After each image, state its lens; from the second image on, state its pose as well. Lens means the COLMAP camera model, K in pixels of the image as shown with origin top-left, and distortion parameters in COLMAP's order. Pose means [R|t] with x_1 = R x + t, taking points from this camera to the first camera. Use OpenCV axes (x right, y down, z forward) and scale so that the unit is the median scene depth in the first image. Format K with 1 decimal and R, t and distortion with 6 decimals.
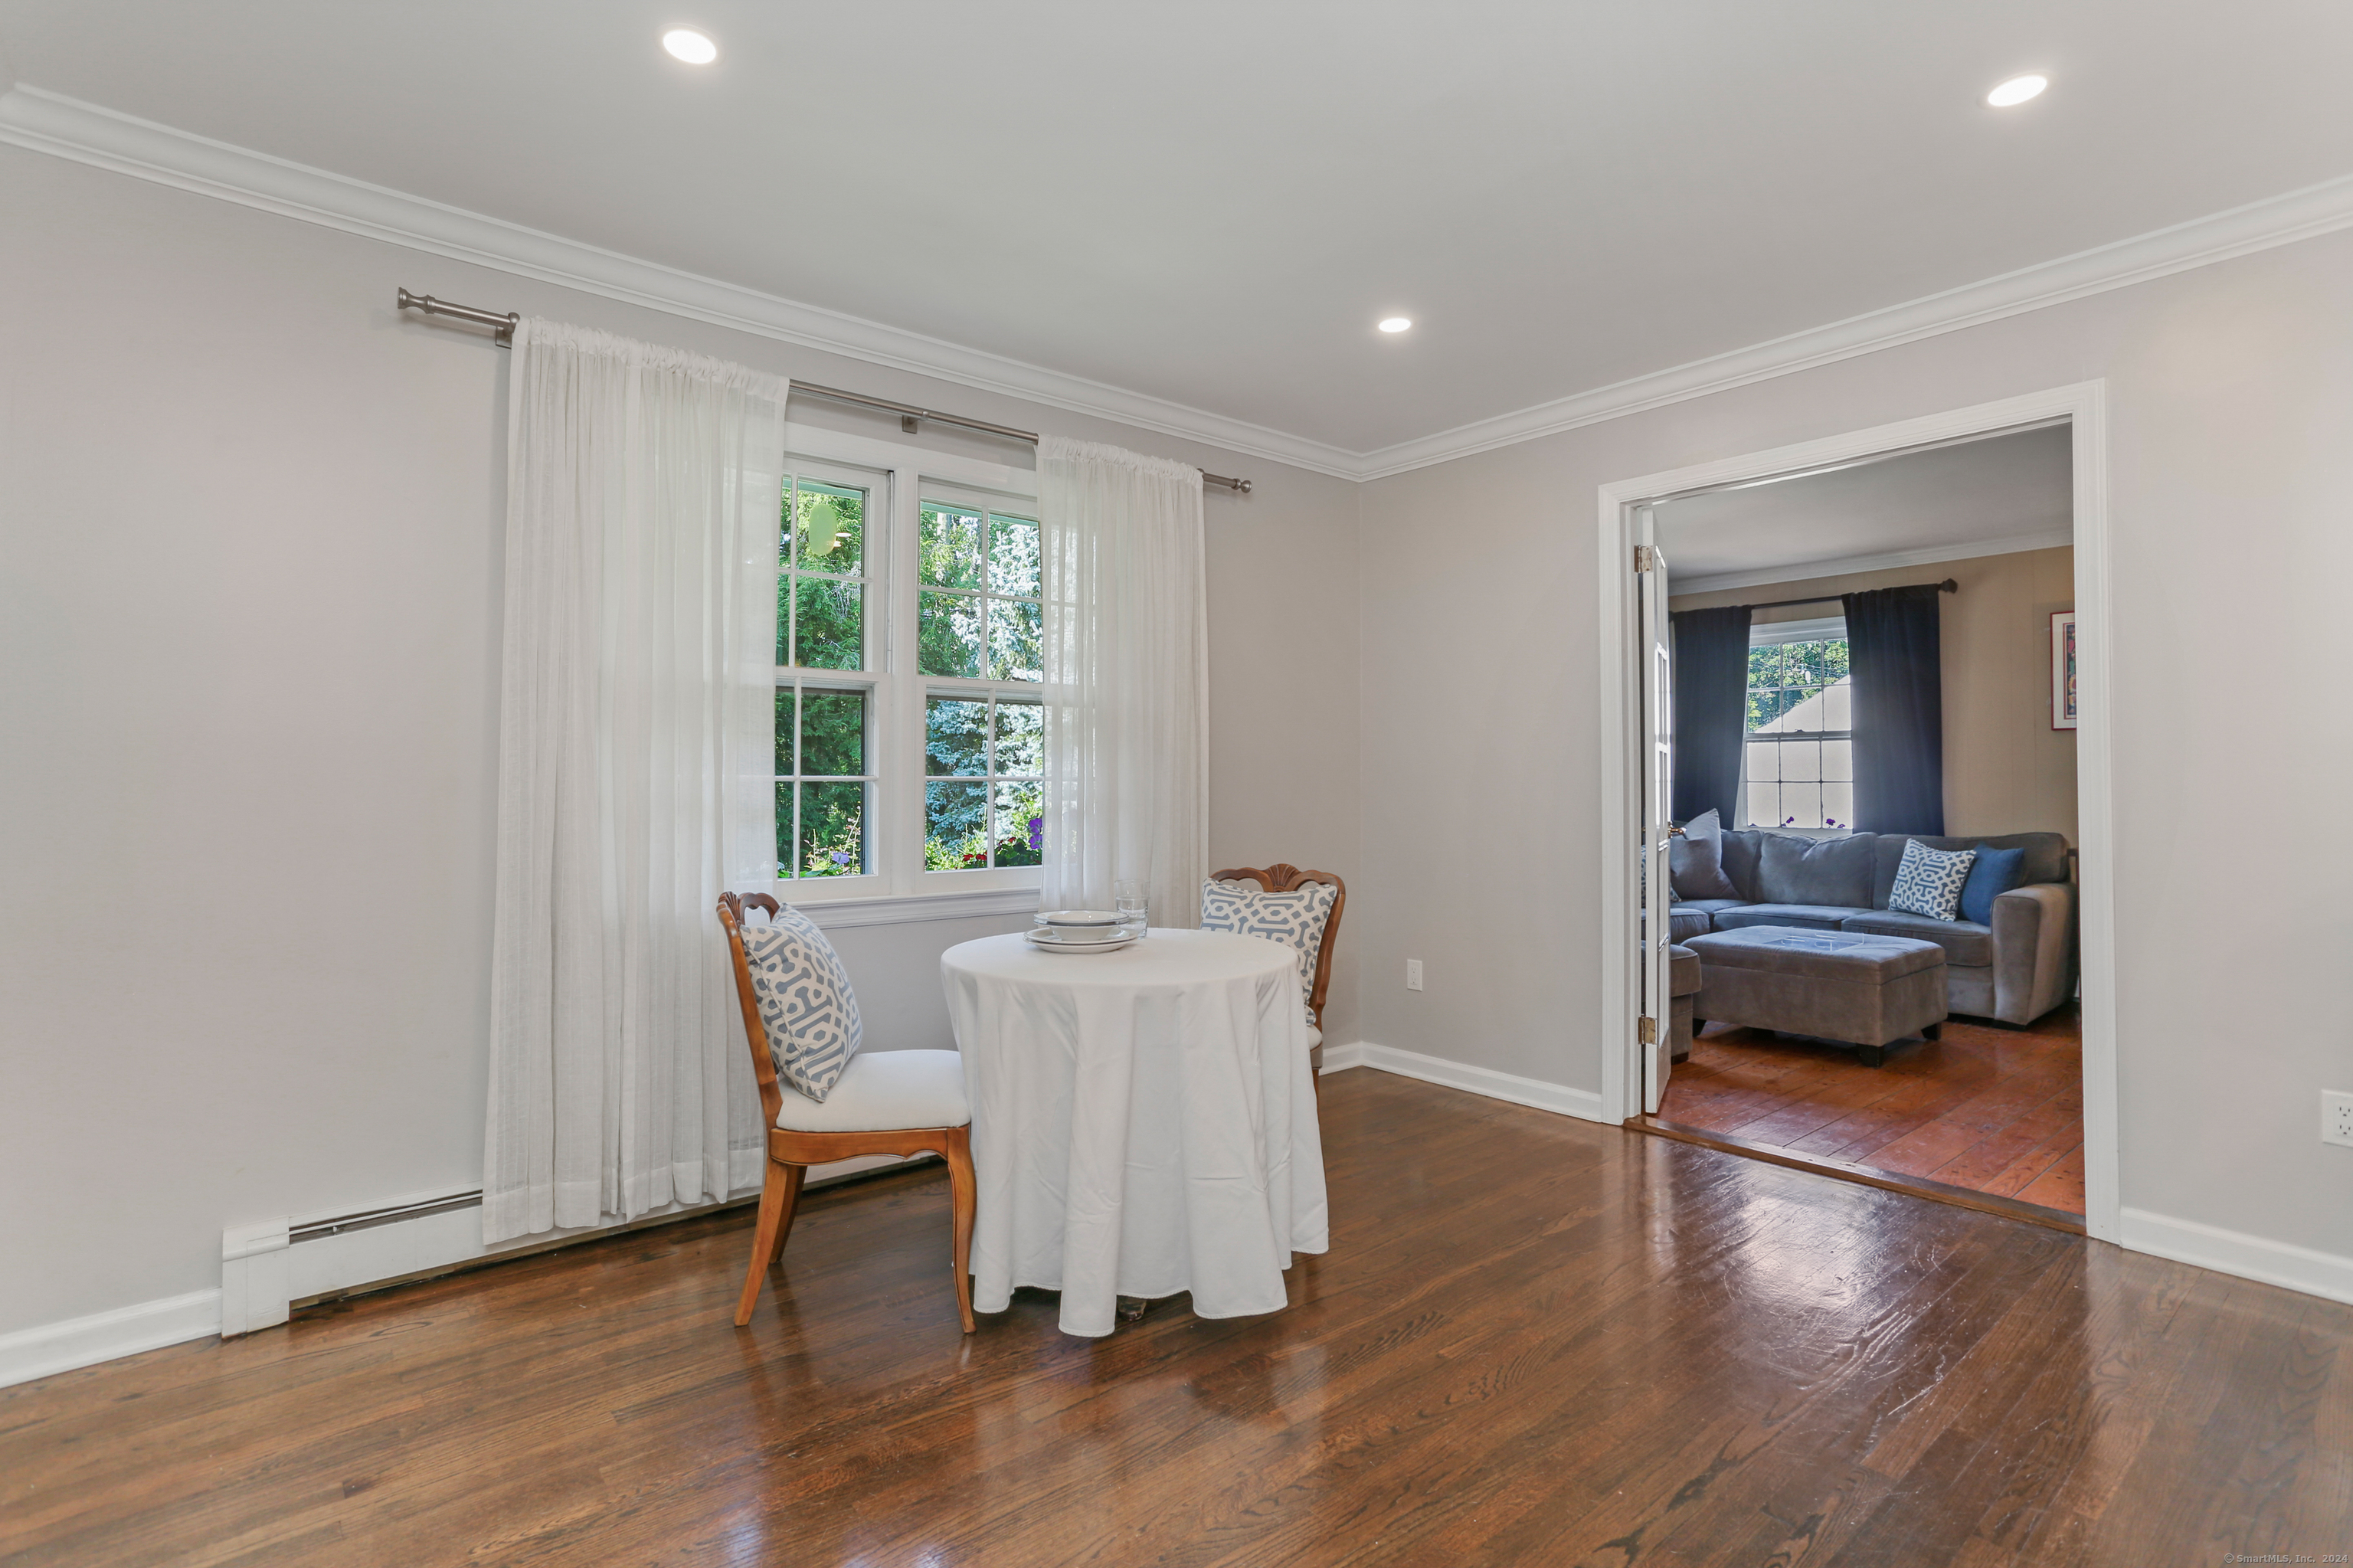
lens RADIAL K [[1152.8, 0, 1169.6], [0, 1152.8, 766.2], [0, 0, 1]] dist [-0.048273, 0.030178]
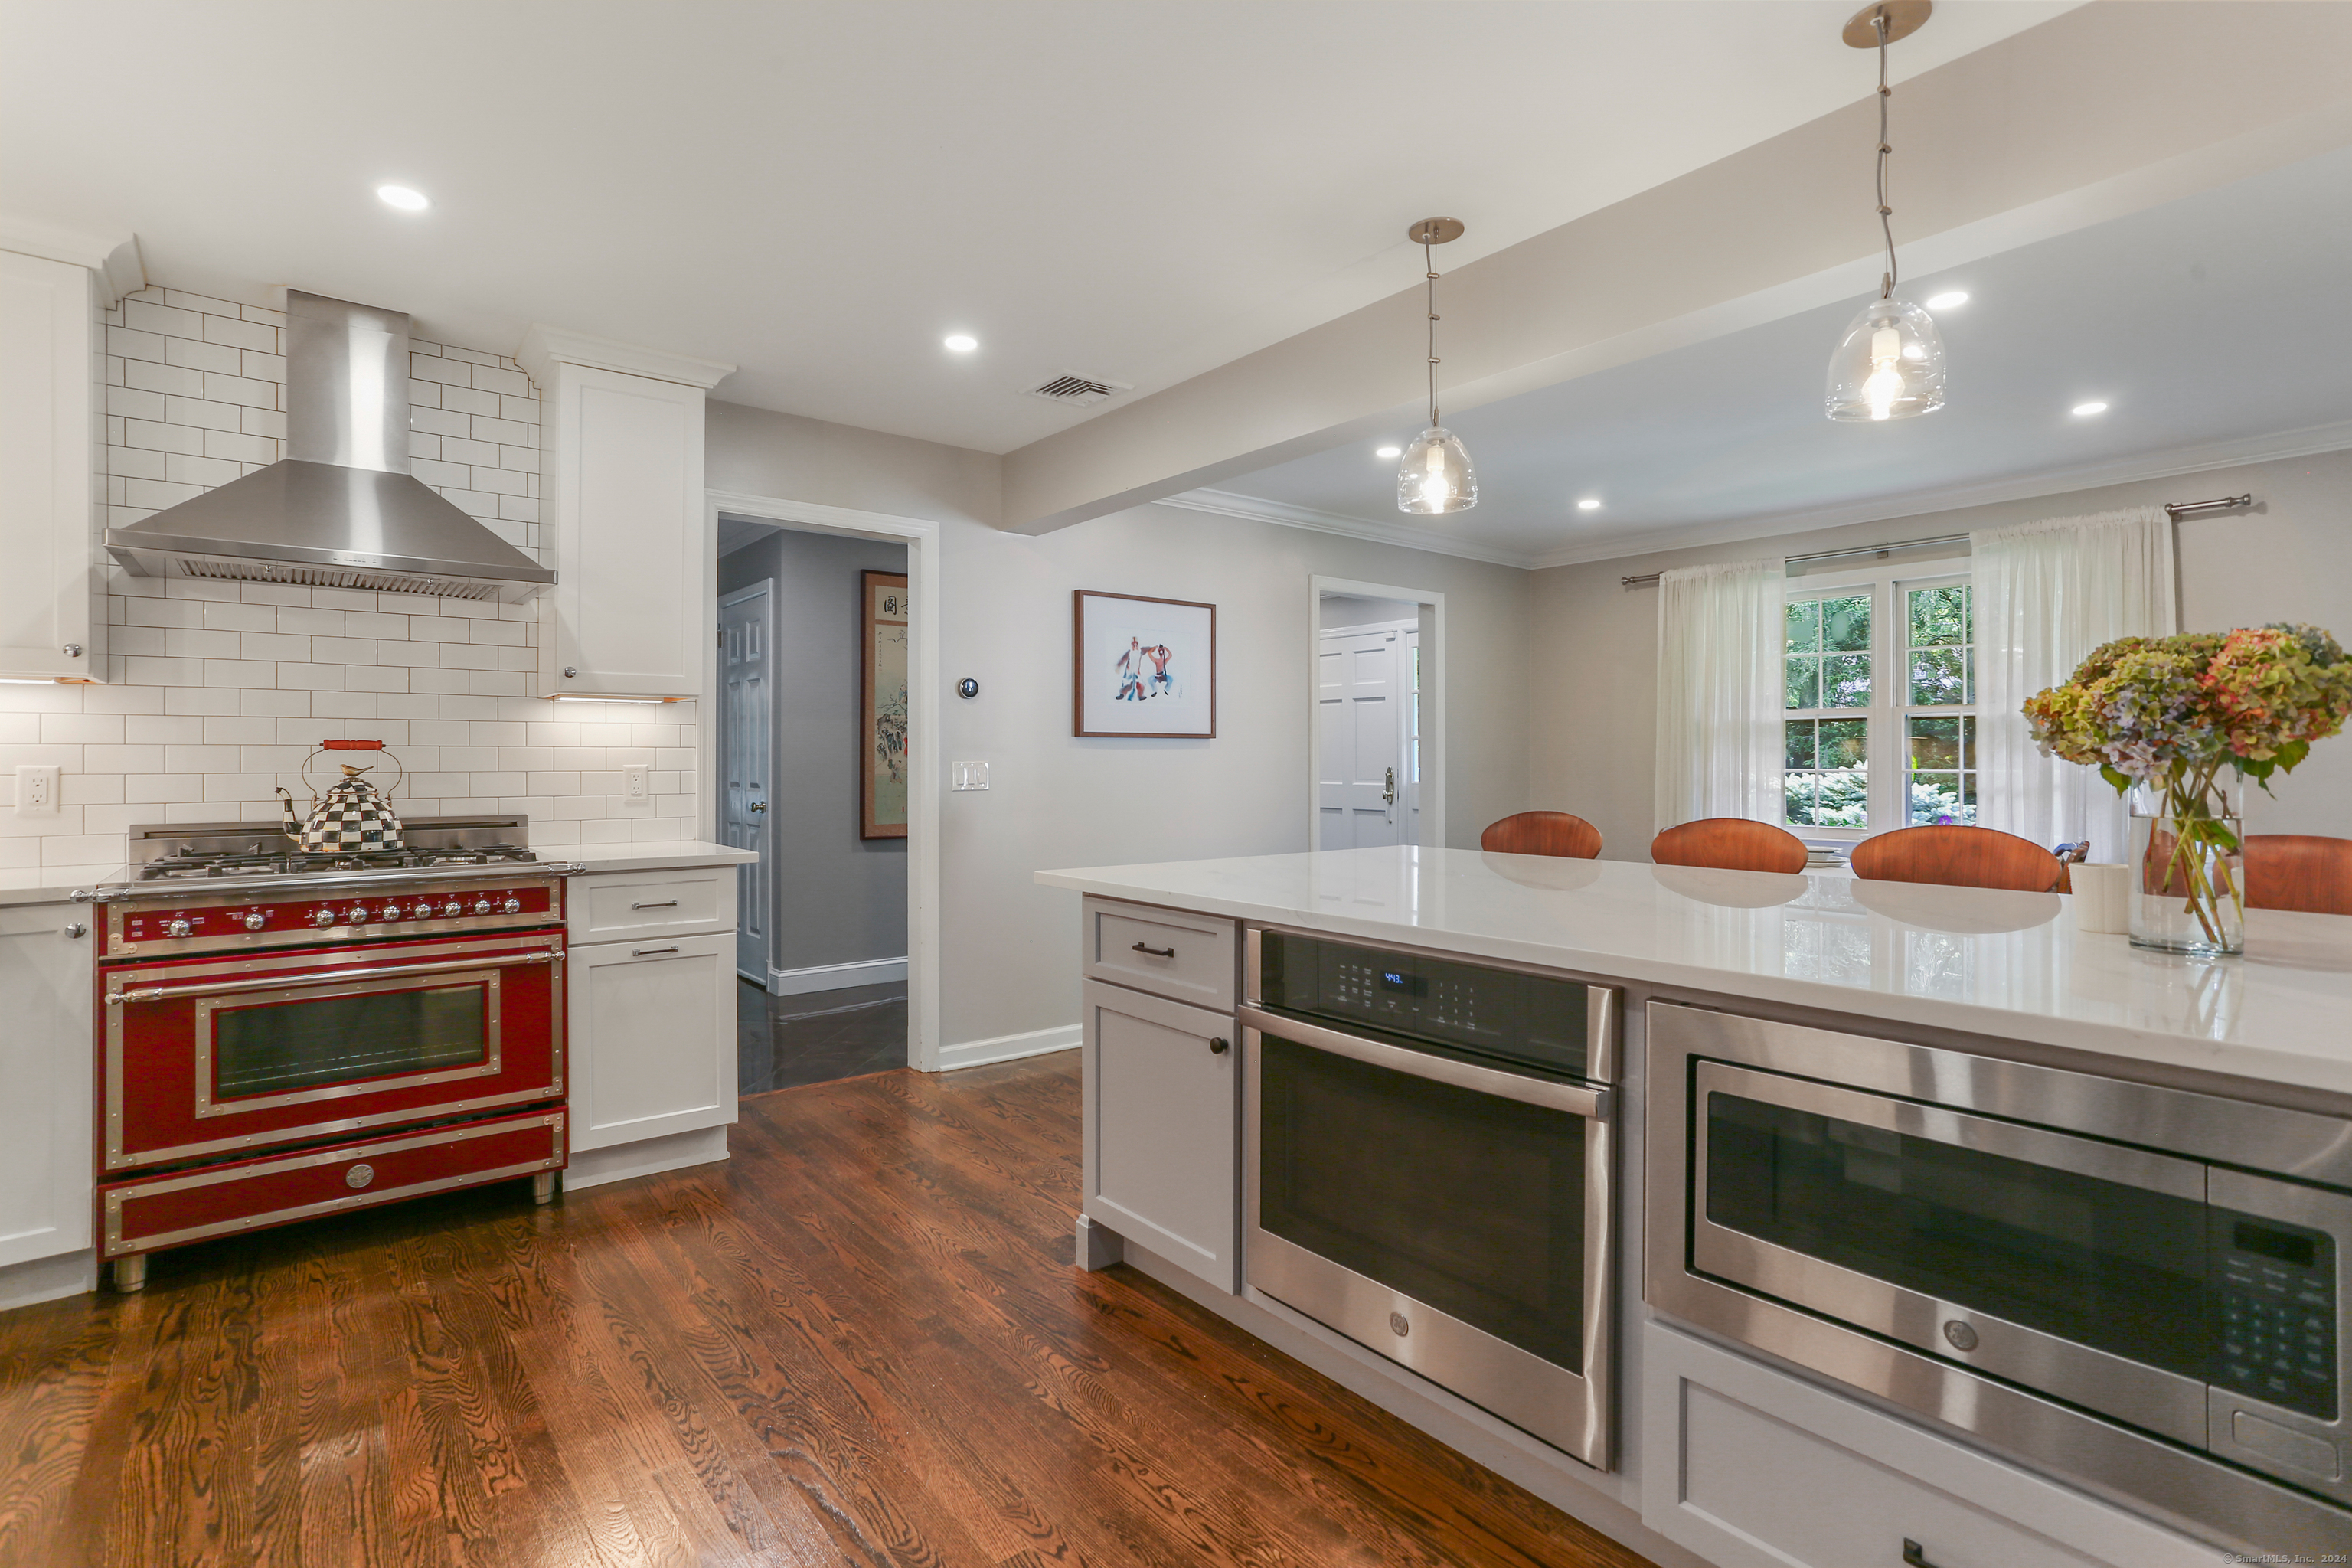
lens RADIAL K [[1152.3, 0, 1169.1], [0, 1152.3, 766.2], [0, 0, 1]] dist [-0.048273, 0.030178]
pose [[-0.020858, 0.003268, -0.999777, 1.717025], [0.014698, 0.999888, 0.002961, -0.019890], [0.999674, -0.014633, -0.020903, 0.017299]]
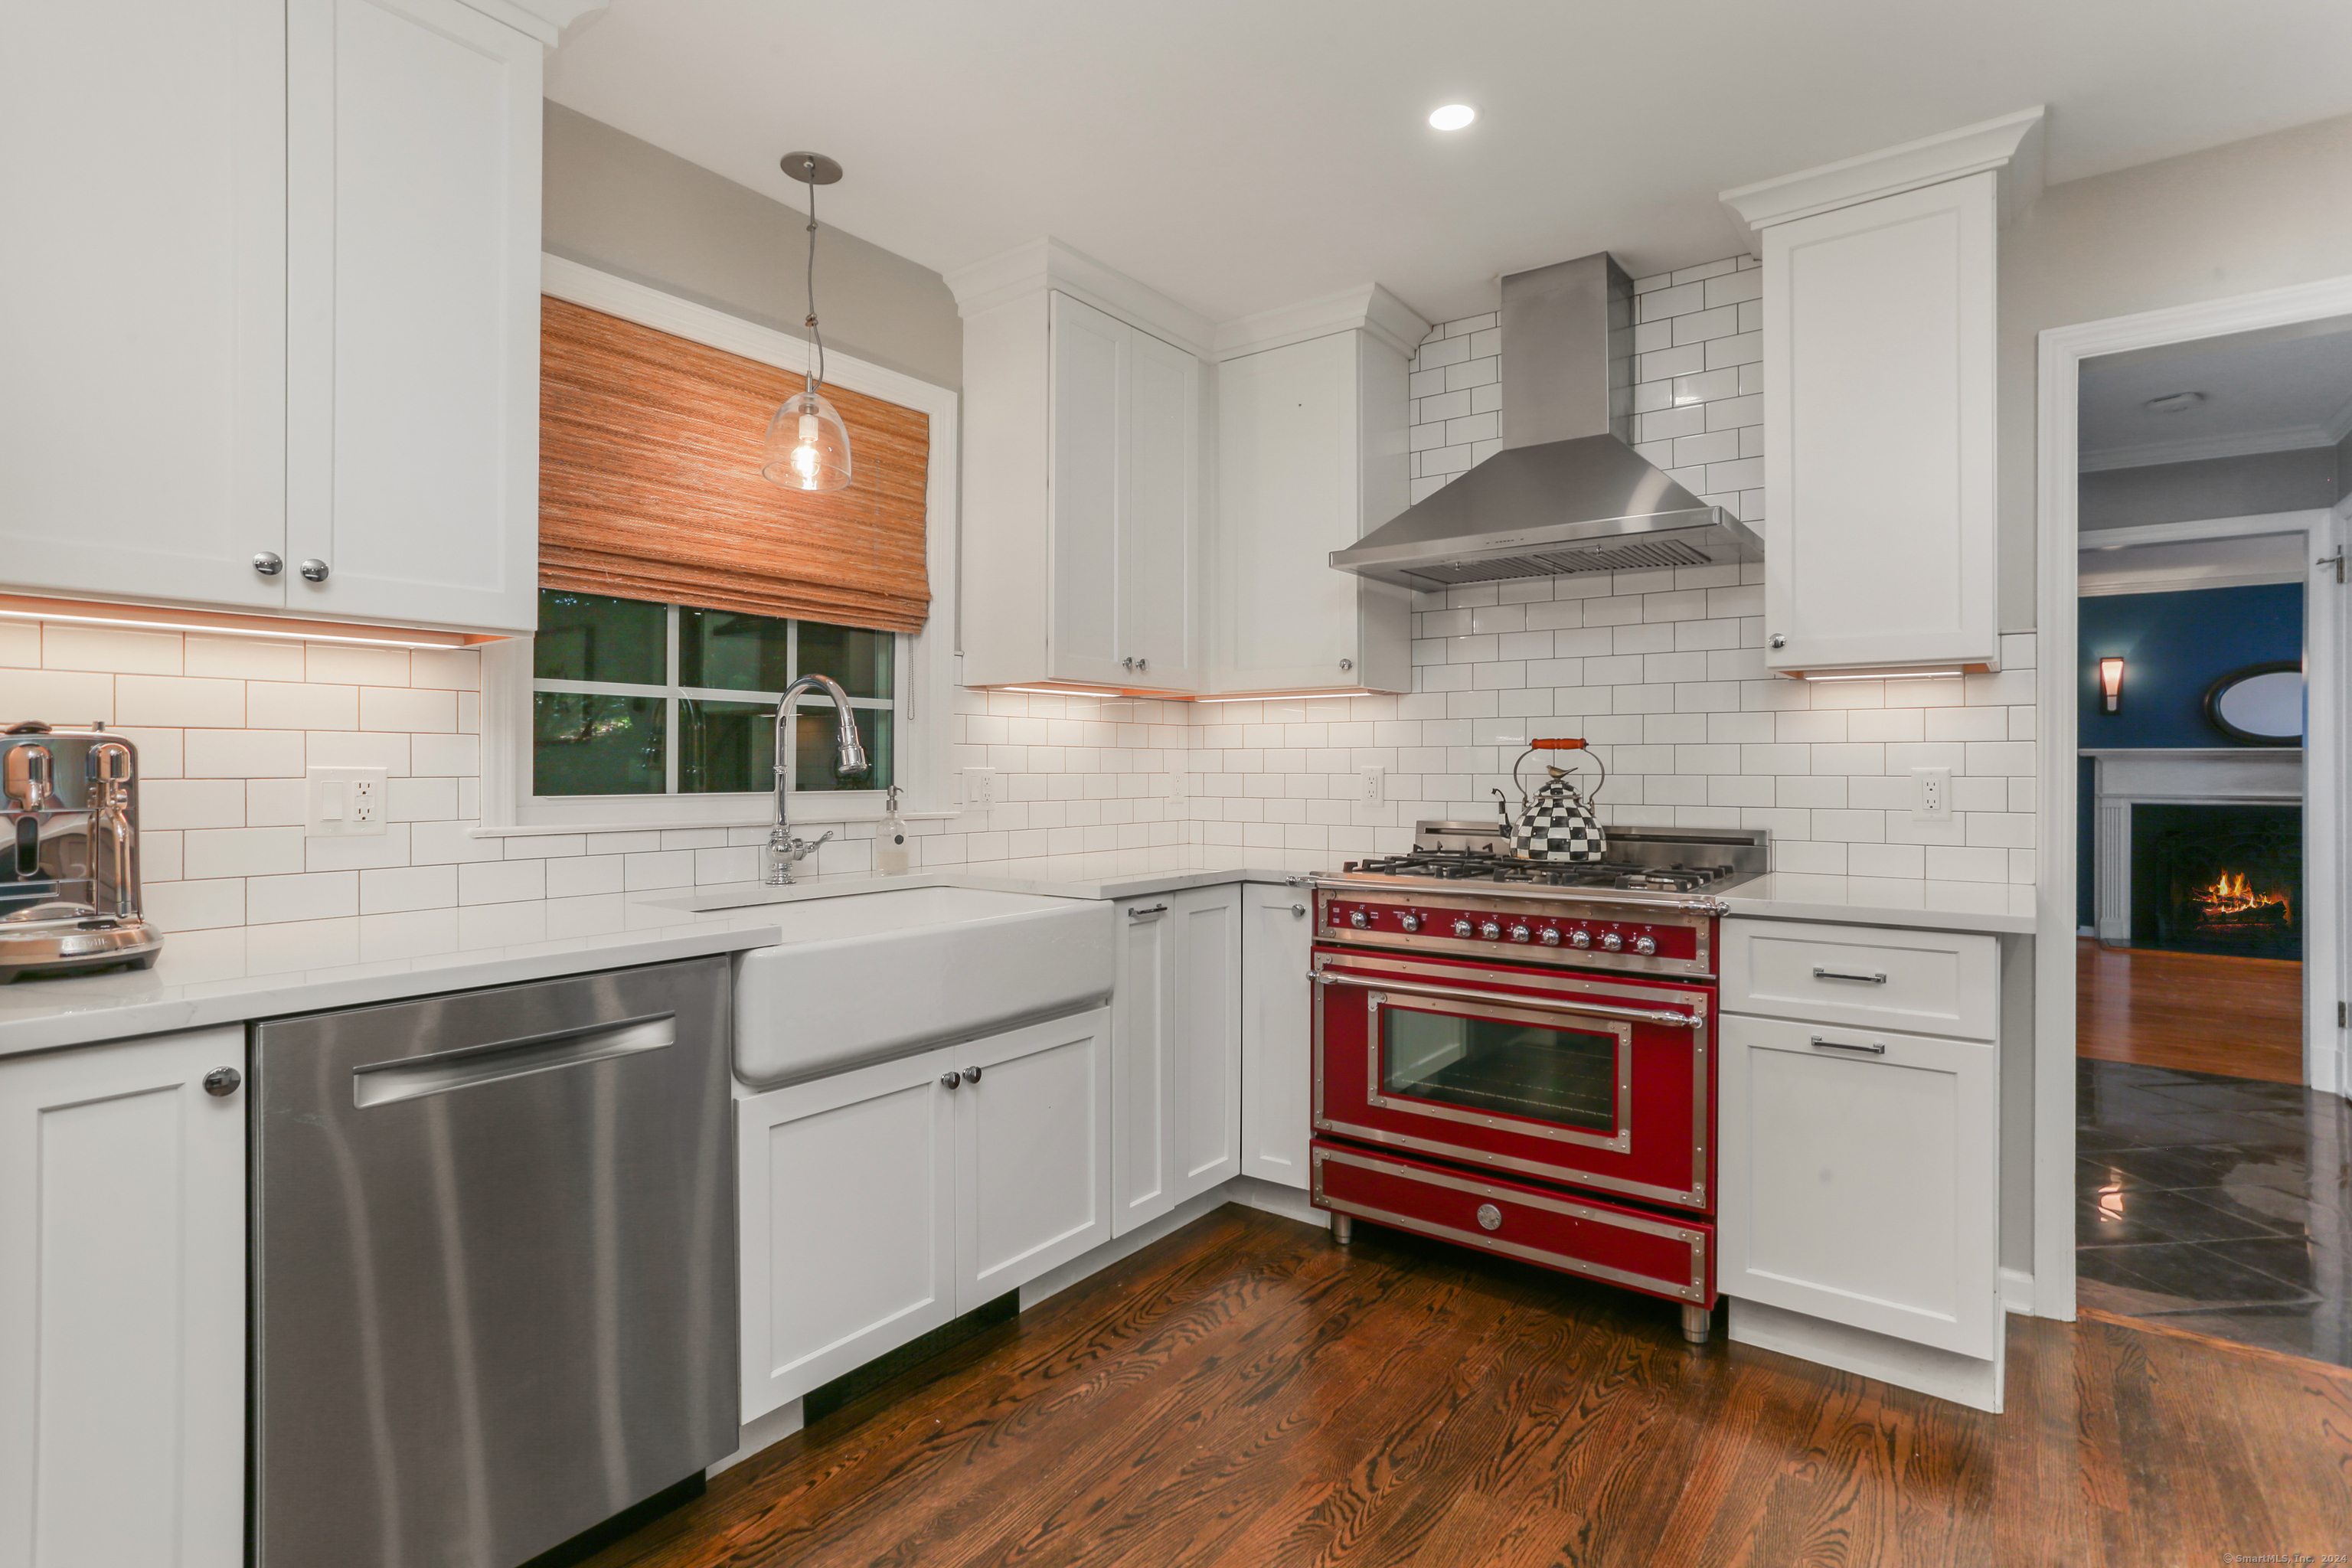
lens RADIAL K [[1152.3, 0, 1169.1], [0, 1152.3, 766.2], [0, 0, 1]] dist [-0.048273, 0.030178]
pose [[-0.974126, -0.001255, -0.226000, 1.182224], [0.001711, 0.999915, -0.012928, -0.016433], [0.225997, -0.012980, -0.974041, 0.119240]]
